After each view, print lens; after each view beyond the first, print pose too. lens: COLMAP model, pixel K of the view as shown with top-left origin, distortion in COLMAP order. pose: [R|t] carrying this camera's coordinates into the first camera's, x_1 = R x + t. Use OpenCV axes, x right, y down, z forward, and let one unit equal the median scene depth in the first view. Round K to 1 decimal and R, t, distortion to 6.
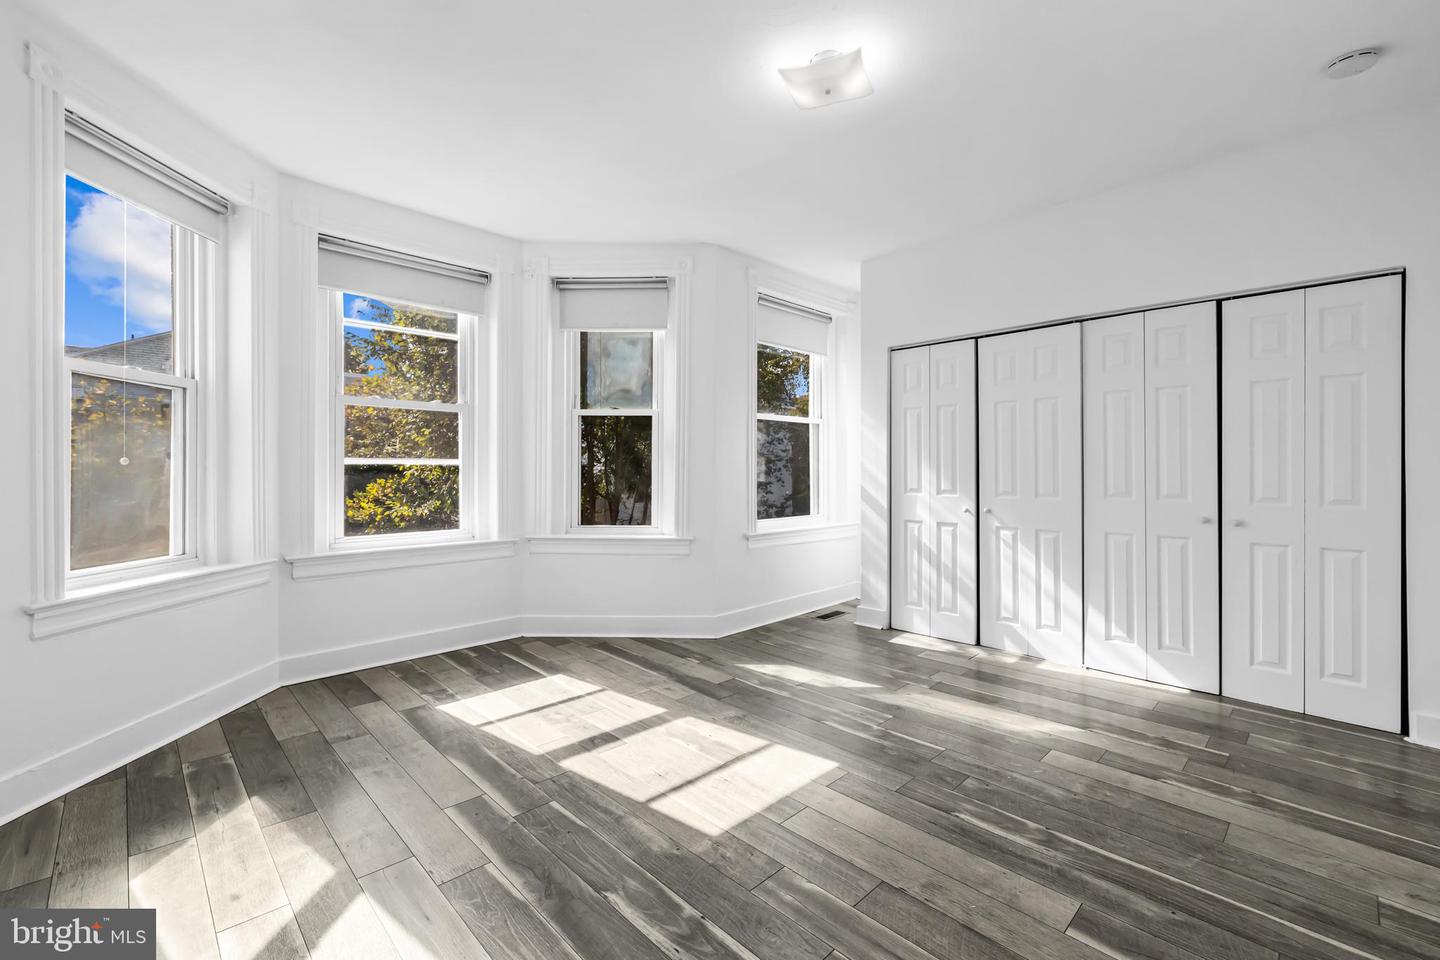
lens RADIAL K [[608.8, 0, 720.8], [0, 608.8, 469.0], [0, 0, 1]] dist [0.003810, 0.000094]
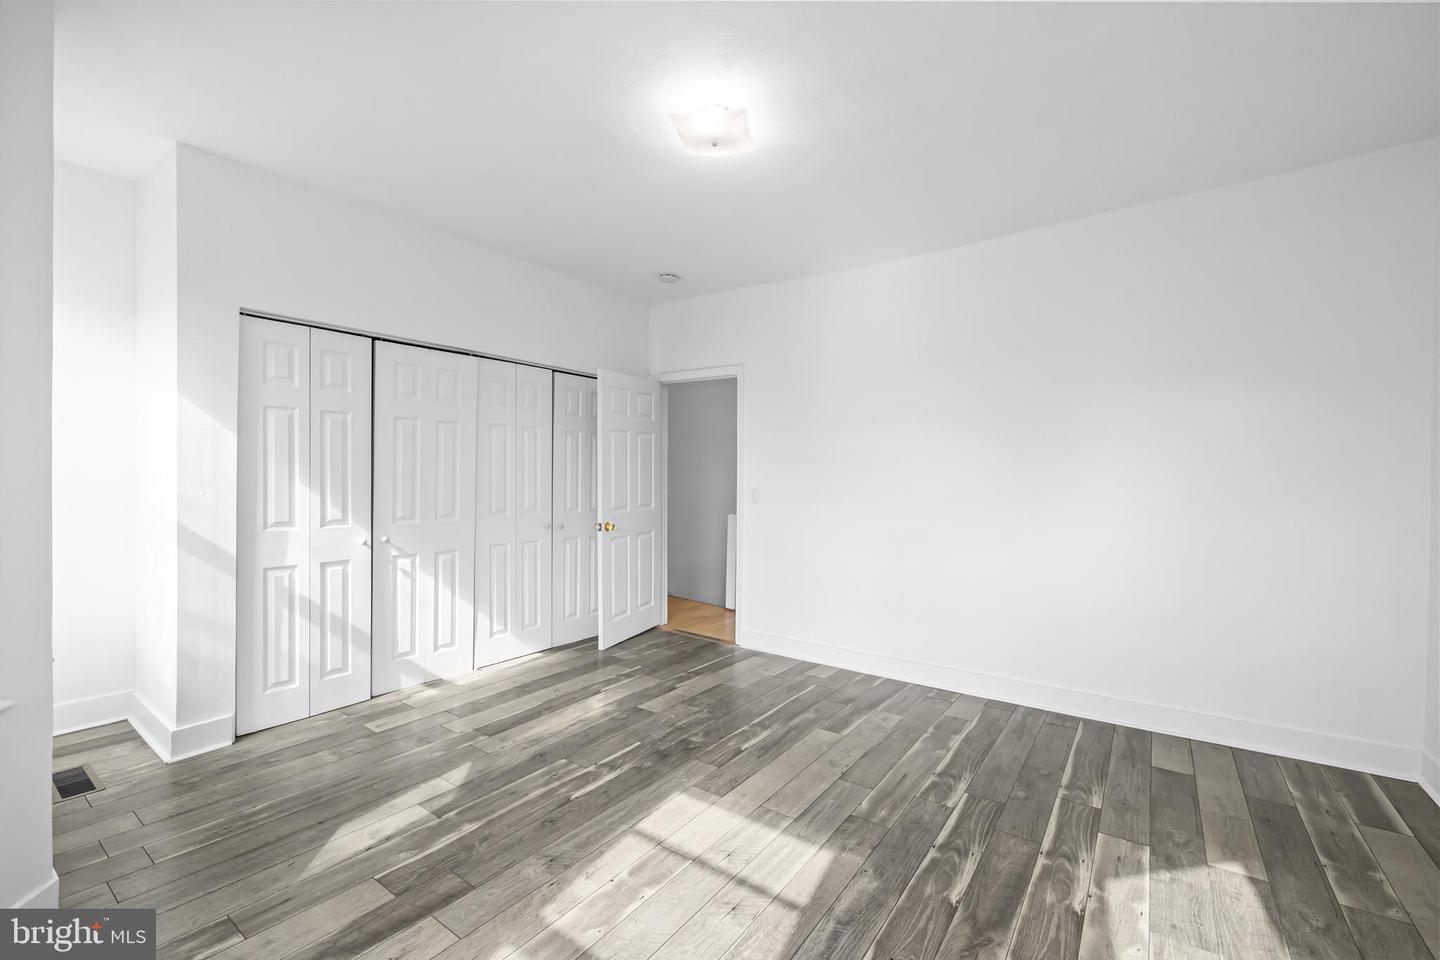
lens RADIAL K [[597.0, 0, 720.0], [0, 597.0, 480.0], [0, 0, 1]] dist [-0.005100, -0.000208]
pose [[-0.160636, -0.008125, 0.986980, -0.662307], [-0.007307, 0.999948, 0.007043, -0.036278], [-0.986987, -0.006081, -0.160687, 0.903697]]
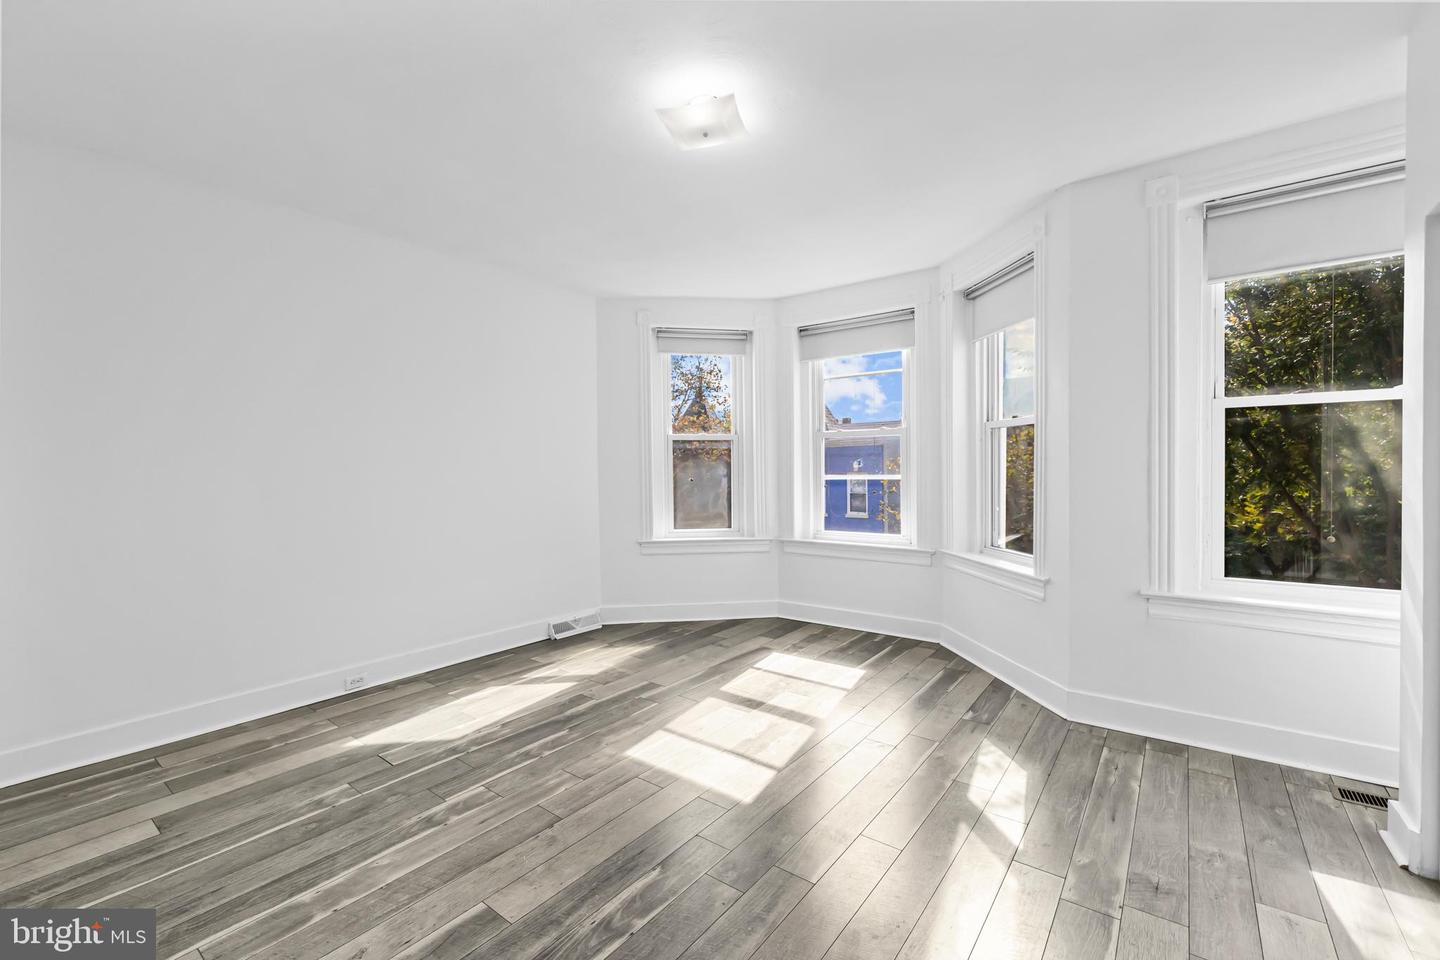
lens RADIAL K [[621.3, 0, 733.5], [0, 621.3, 482.2], [0, 0, 1]] dist [0.016439, 0.000034]
pose [[0.149641, 0.020799, -0.988522, 0.966455], [0.006565, 0.999736, 0.022029, -0.043043], [0.988719, -0.009786, 0.149465, 0.693366]]
